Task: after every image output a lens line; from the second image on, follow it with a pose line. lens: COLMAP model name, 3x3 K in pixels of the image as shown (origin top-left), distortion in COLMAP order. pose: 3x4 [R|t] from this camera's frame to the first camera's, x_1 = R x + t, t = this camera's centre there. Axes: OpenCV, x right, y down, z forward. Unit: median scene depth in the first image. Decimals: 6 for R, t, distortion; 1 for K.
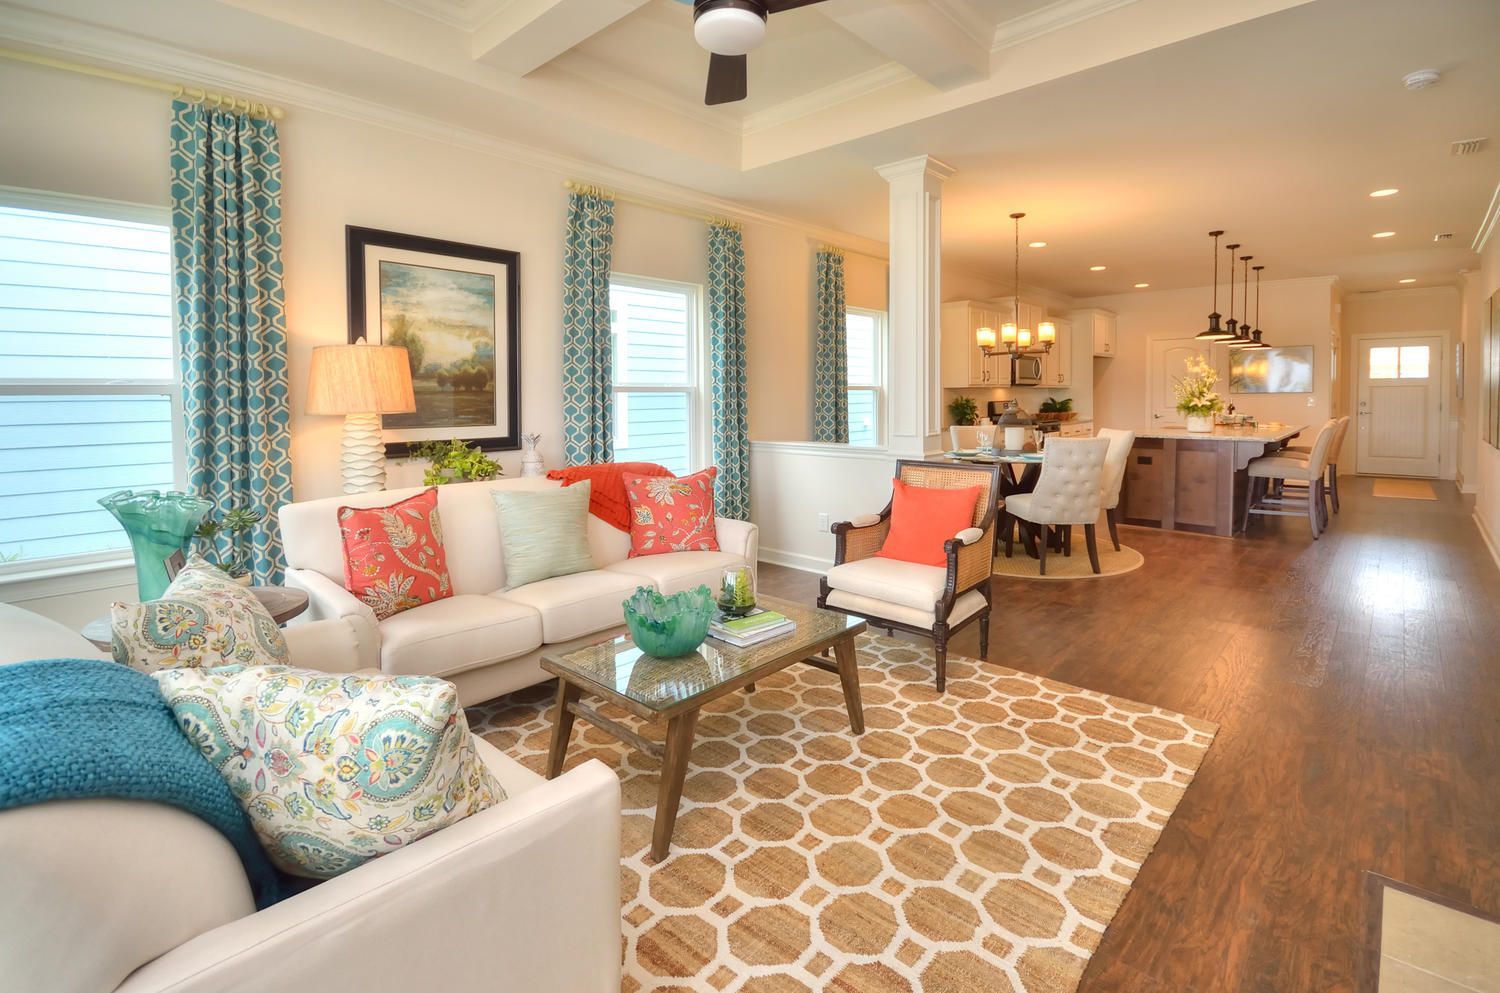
lens RADIAL K [[727.4, 0, 745.9], [0, 727.4, 460.3], [0, 0, 1]] dist [0.013293, -0.000085]
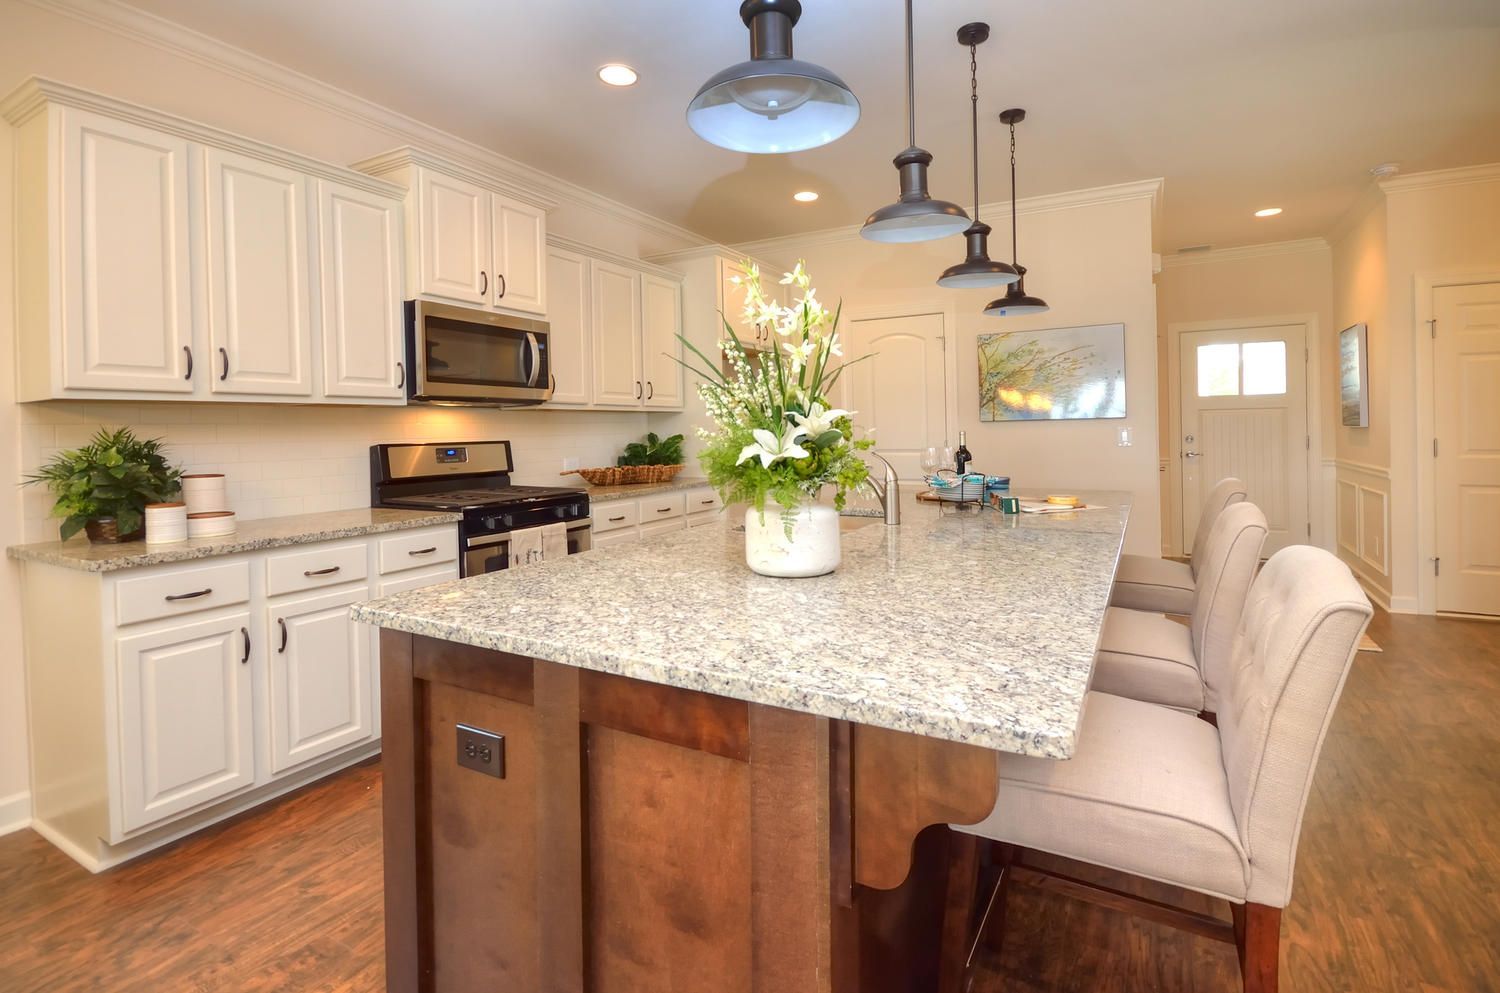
lens RADIAL K [[727.4, 0, 745.9], [0, 727.4, 460.3], [0, 0, 1]] dist [0.013293, -0.000085]
pose [[0.977376, -0.017703, 0.210767, 0.377362], [0.028405, 0.998450, -0.047859, -0.043326], [-0.209593, 0.052764, 0.976364, 0.520205]]
